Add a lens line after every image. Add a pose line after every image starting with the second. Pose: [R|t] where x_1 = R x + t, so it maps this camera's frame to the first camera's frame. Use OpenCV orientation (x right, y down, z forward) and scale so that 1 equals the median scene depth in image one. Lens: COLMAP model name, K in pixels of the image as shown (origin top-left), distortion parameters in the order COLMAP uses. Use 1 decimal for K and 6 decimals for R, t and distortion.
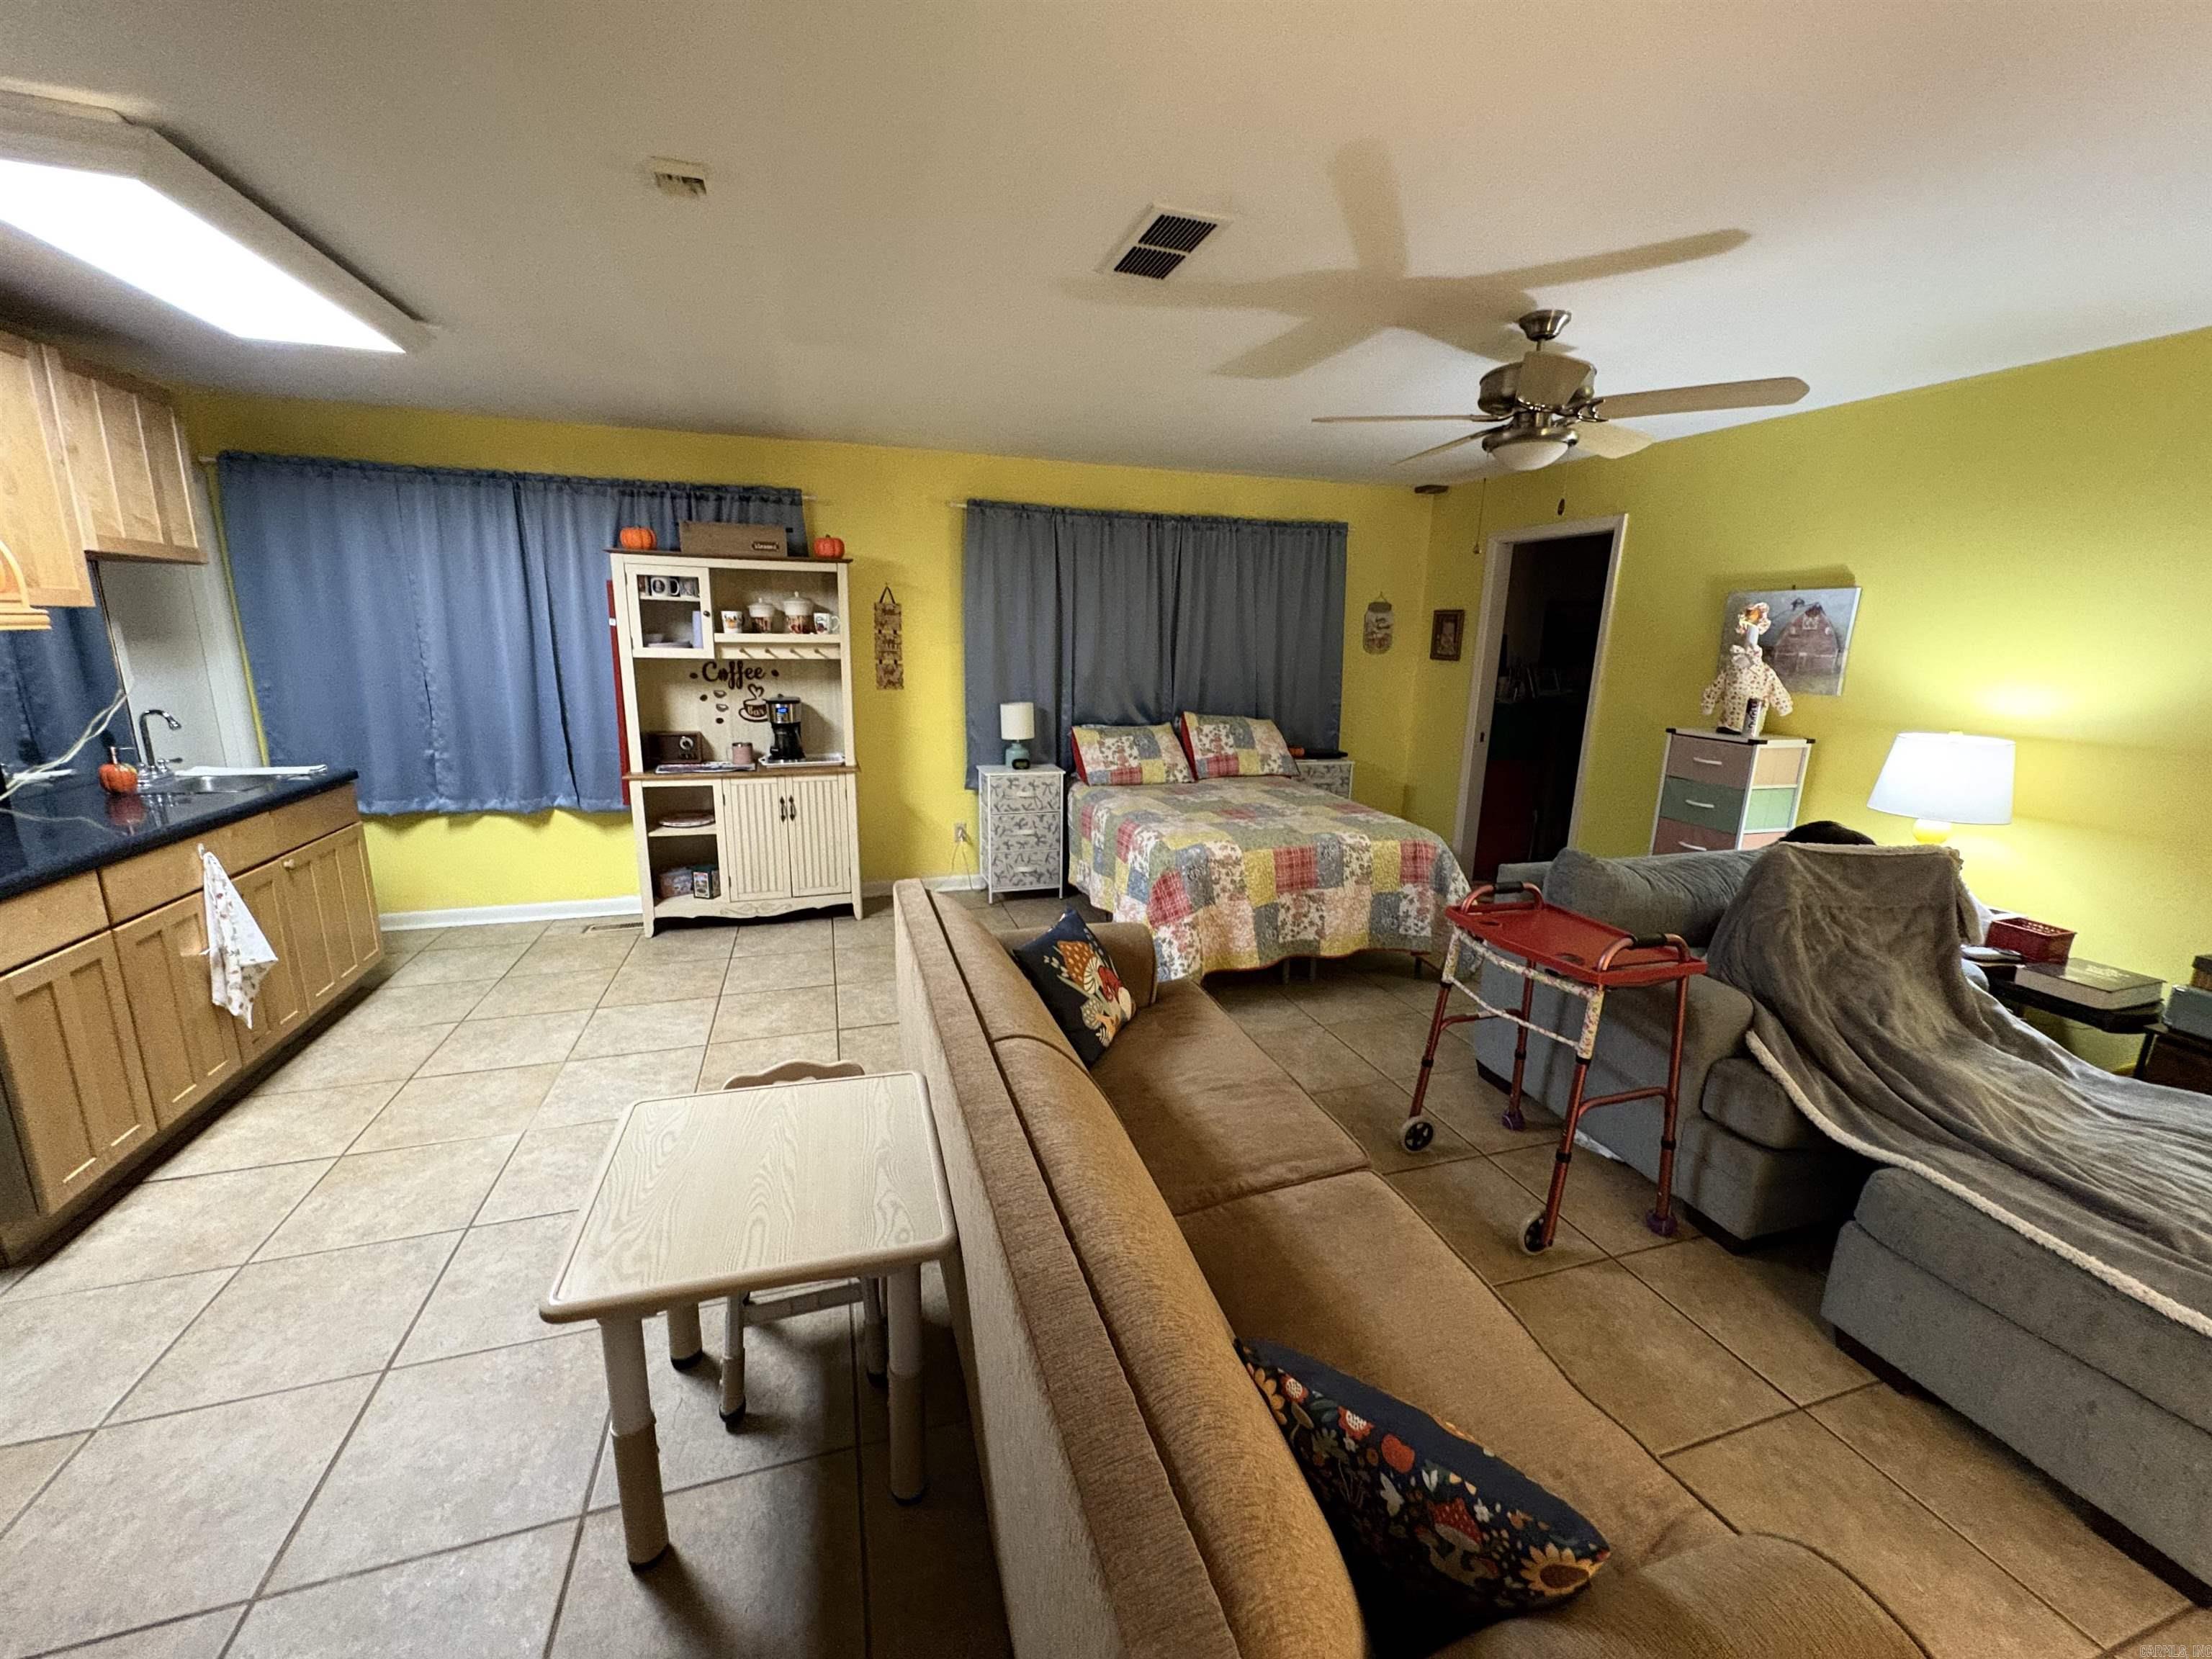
lens RADIAL K [[876.0, 0, 1109.6], [0, 876.0, 826.3], [0, 0, 1]] dist [-0.003852, 0.001019]
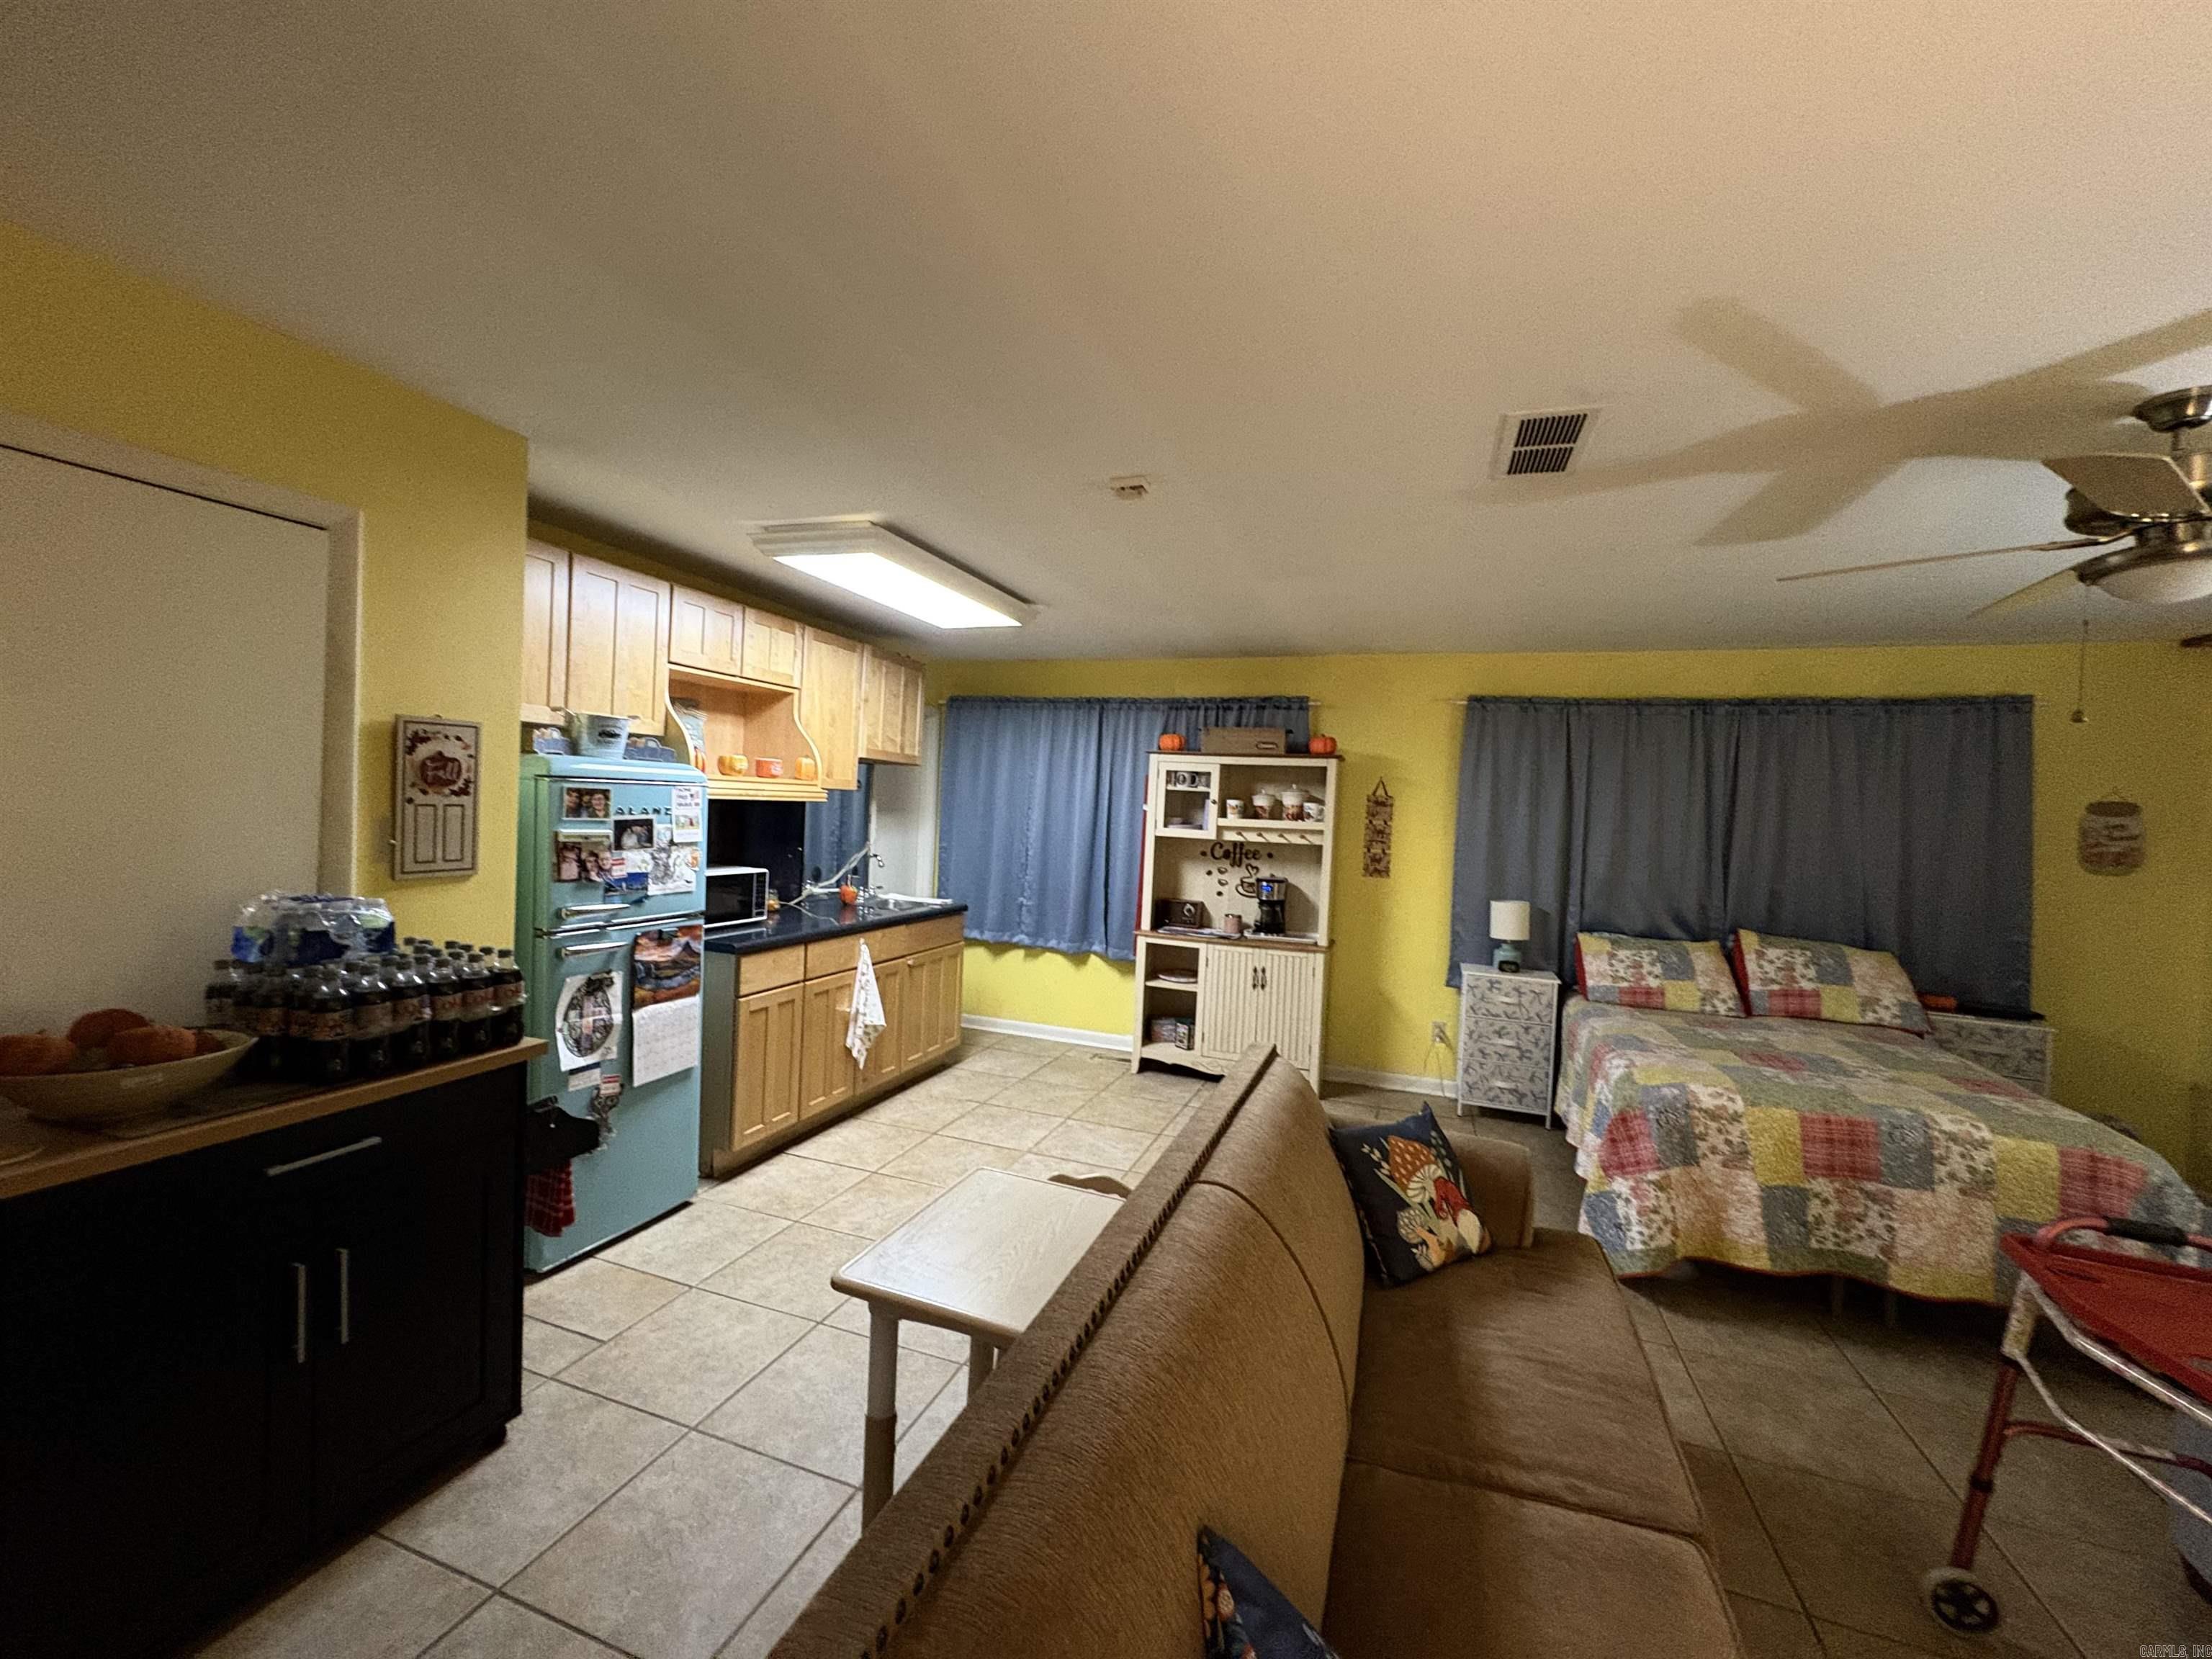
lens RADIAL K [[876.0, 0, 1107.1], [0, 876.0, 826.0], [0, 0, 1]] dist [-0.003852, 0.001019]
pose [[0.789778, 0.028215, -0.612743, 0.165393], [-0.163967, 0.972301, -0.166569, 0.009523], [0.591071, 0.232022, 0.772529, 0.012742]]
